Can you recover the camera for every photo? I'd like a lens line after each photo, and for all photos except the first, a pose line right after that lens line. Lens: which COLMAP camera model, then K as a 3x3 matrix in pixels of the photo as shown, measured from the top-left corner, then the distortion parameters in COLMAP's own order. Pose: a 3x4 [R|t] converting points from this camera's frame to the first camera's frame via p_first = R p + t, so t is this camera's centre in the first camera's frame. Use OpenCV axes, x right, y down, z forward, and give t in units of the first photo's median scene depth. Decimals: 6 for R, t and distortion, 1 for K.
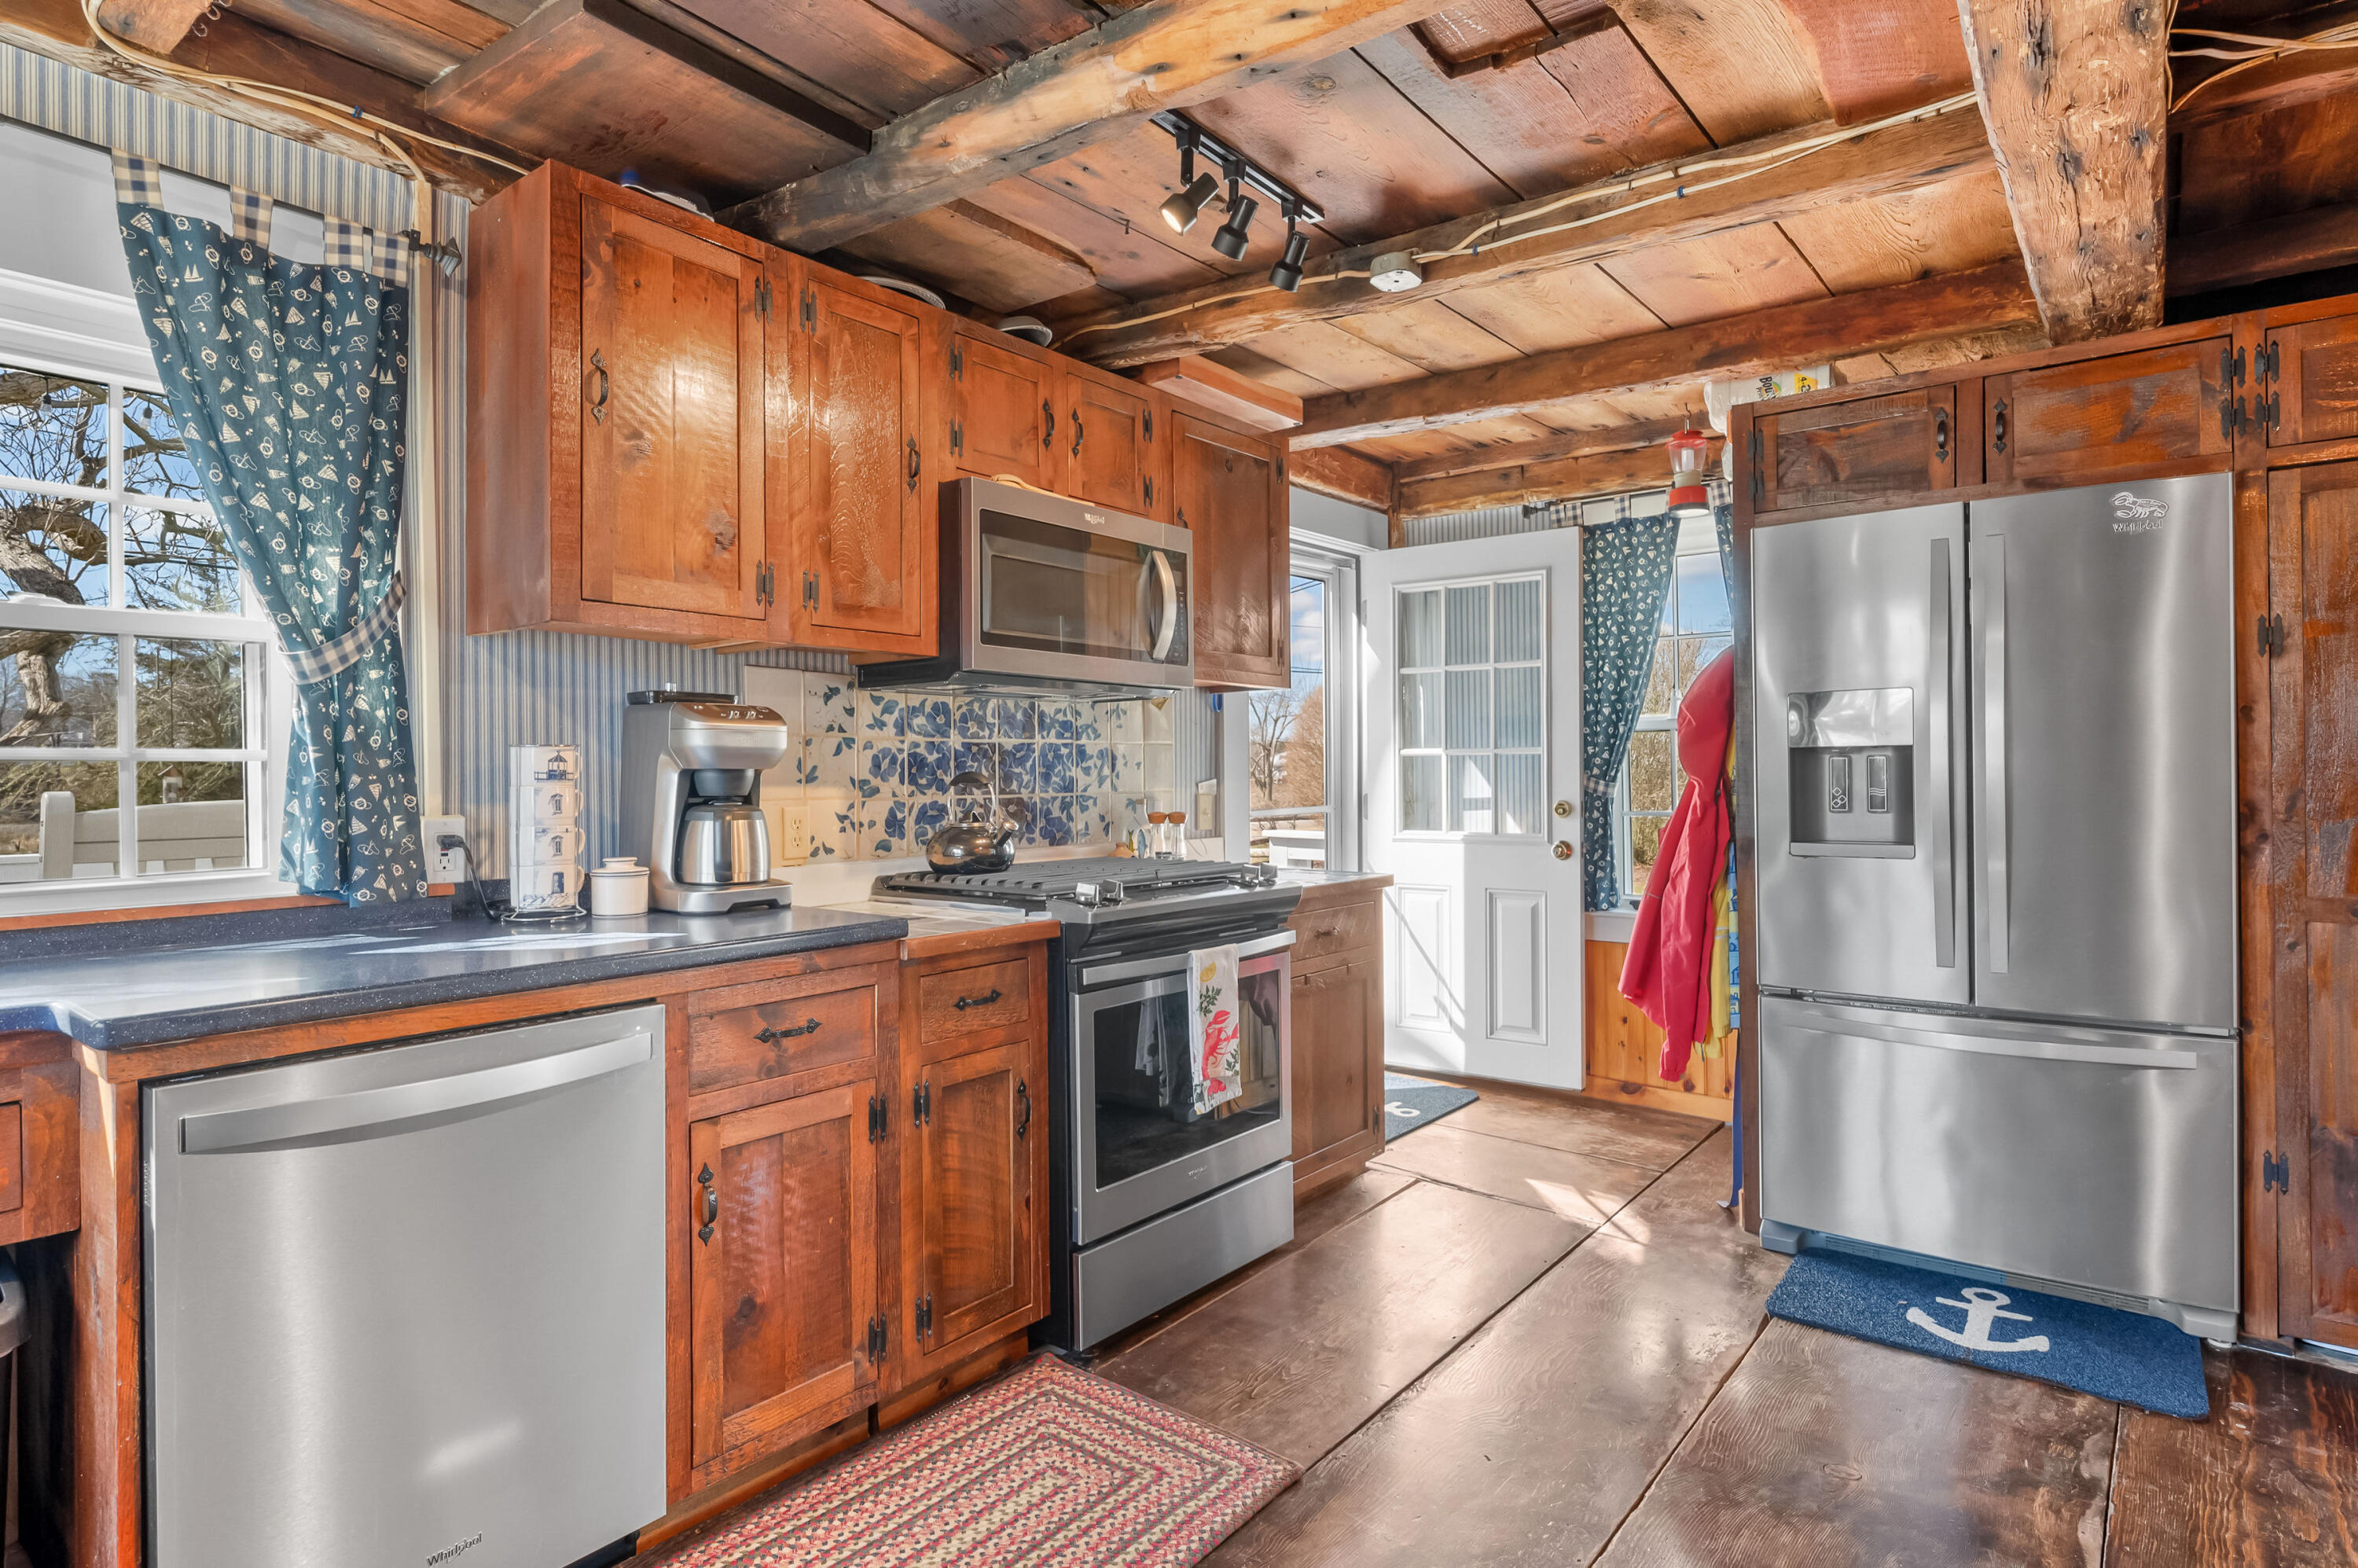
lens RADIAL K [[1250.4, 0, 1182.3], [0, 1250.4, 772.0], [0, 0, 1]] dist [0.003212, -0.000350]
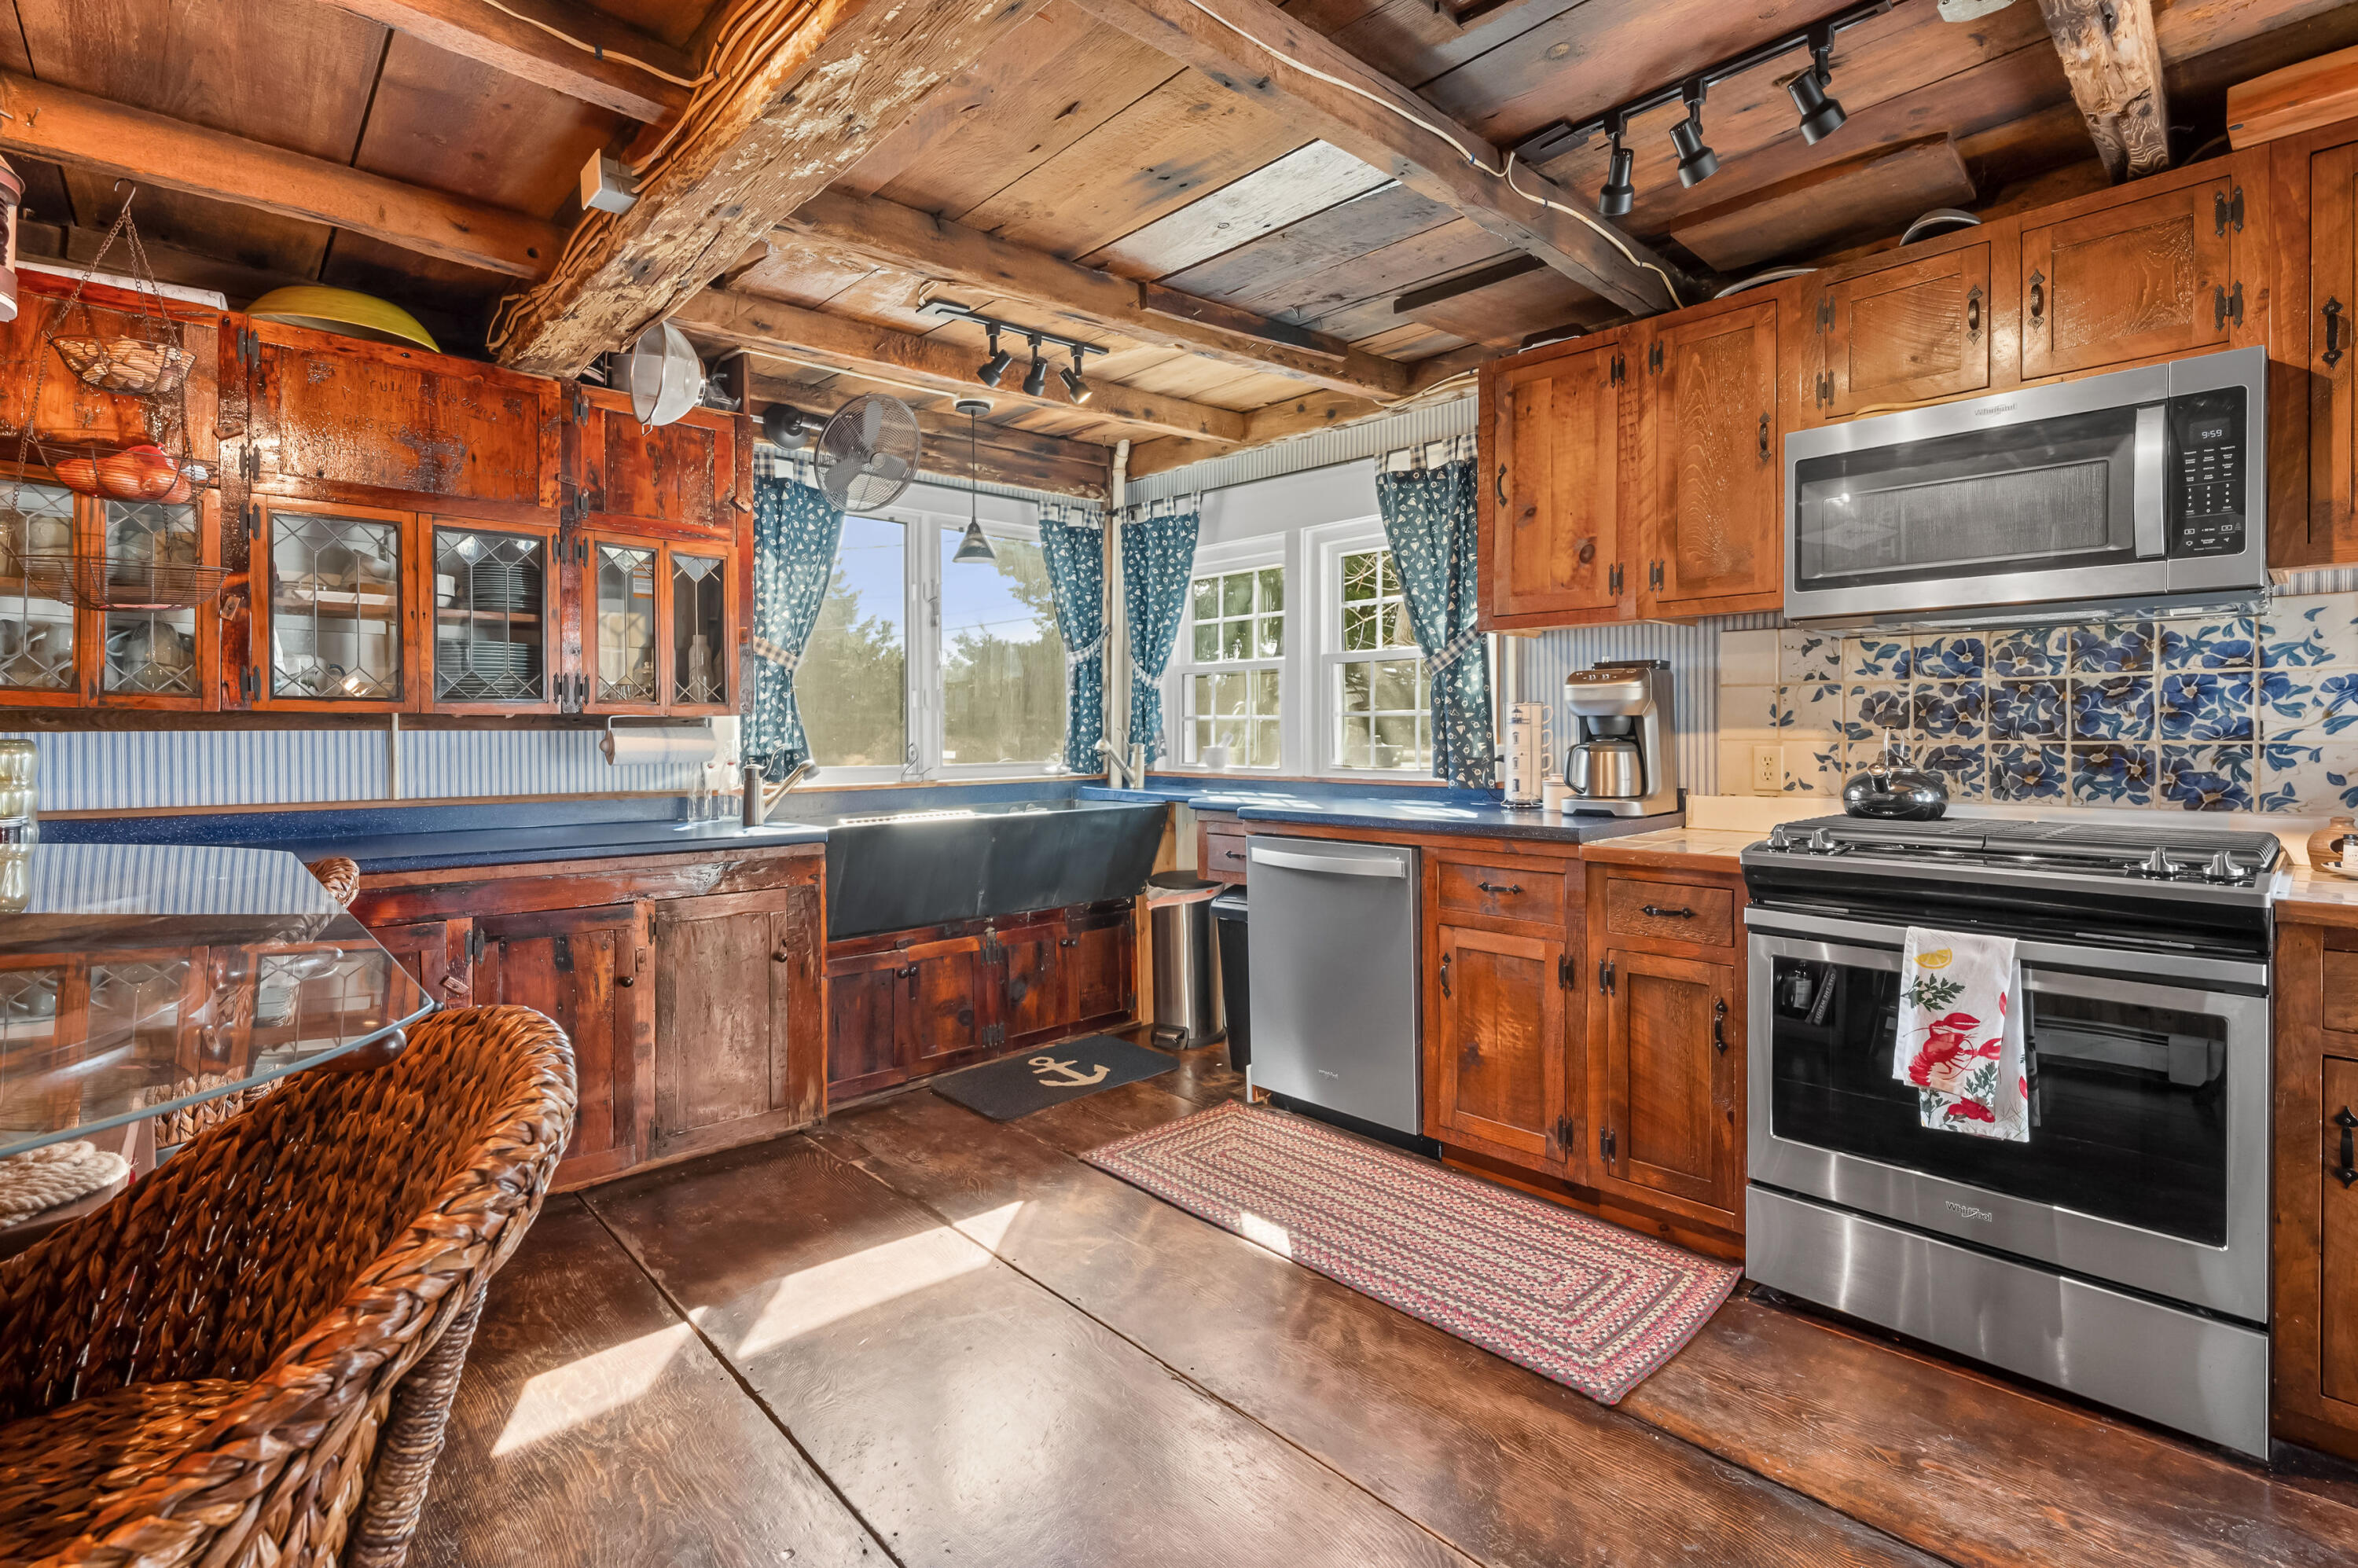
lens RADIAL K [[1100.6, 0, 1187.1], [0, 1100.6, 737.9], [0, 0, 1]] dist [-0.003810, 0.000730]
pose [[-0.156566, 0.011827, -0.987597, 0.771499], [0.006195, 0.999920, 0.010992, 0.005265], [0.987648, -0.004397, -0.156627, 0.606247]]
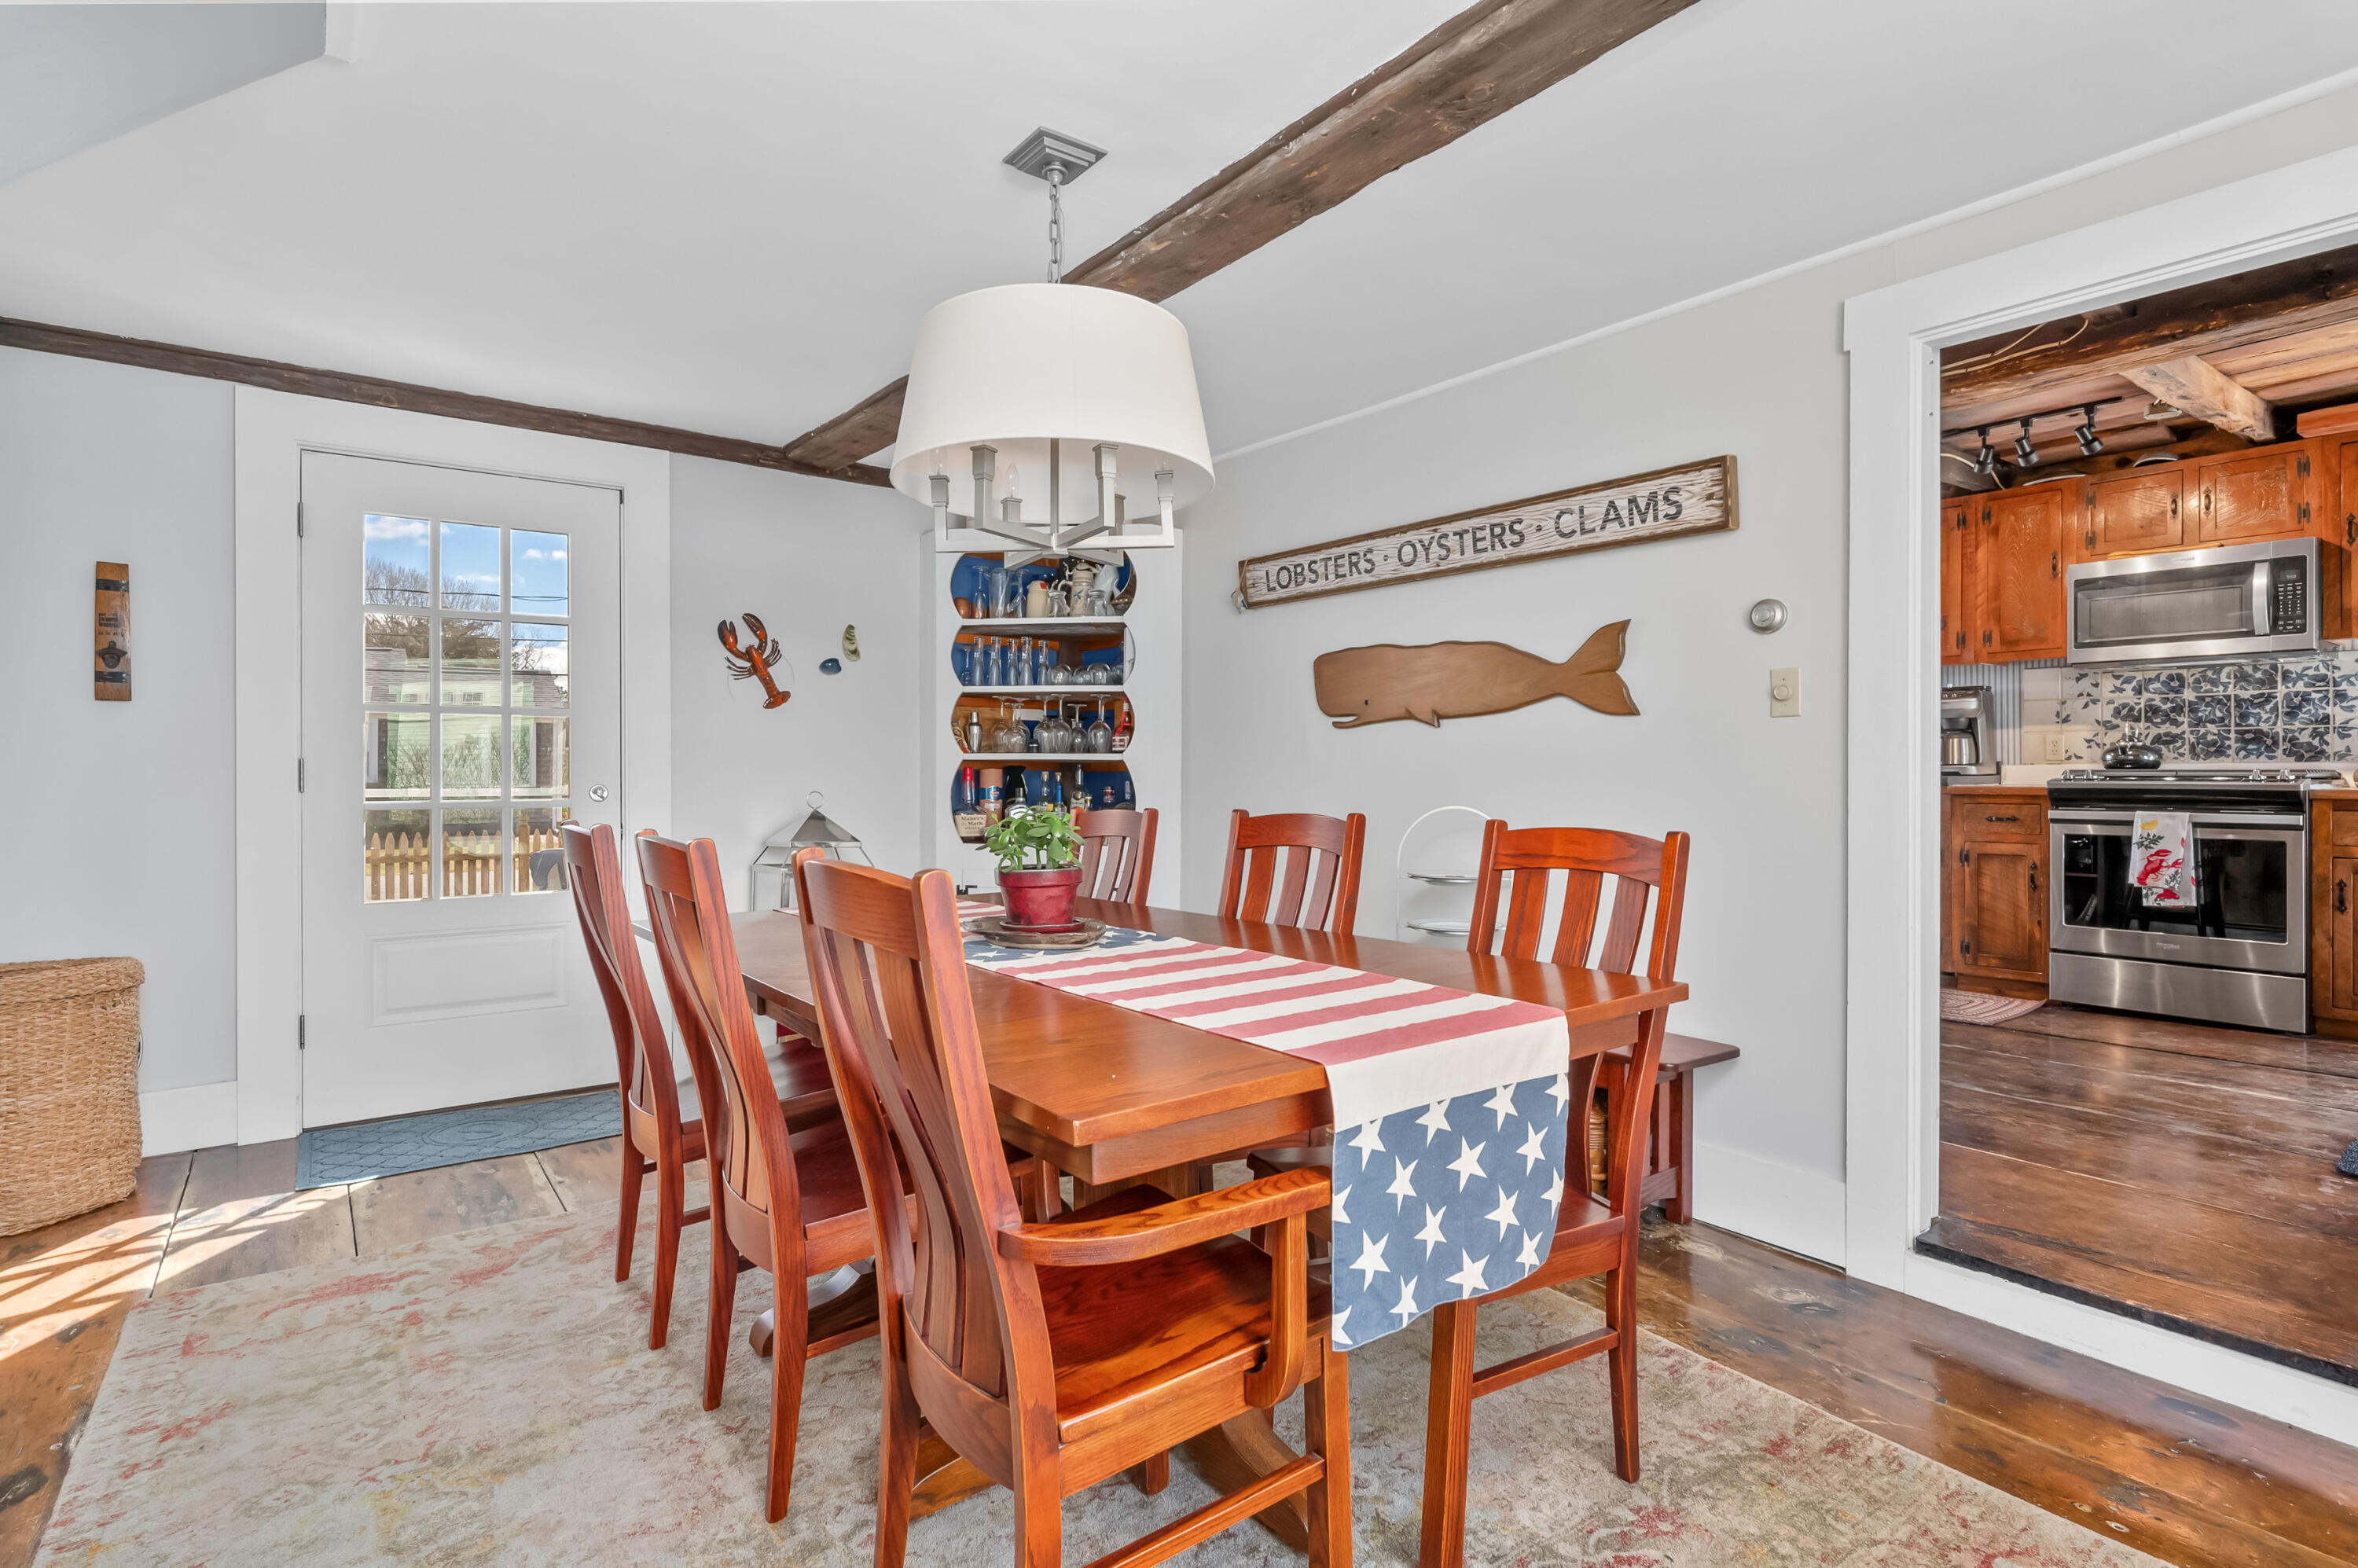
lens RADIAL K [[1196.6, 0, 1182.5], [0, 1196.6, 766.2], [0, 0, 1]] dist [0.001609, -0.000551]
pose [[-0.268964, 0.002778, -0.963146, 1.897379], [0.005250, 0.999985, 0.001418, 0.066446], [0.963136, -0.004675, -0.268974, 0.151518]]
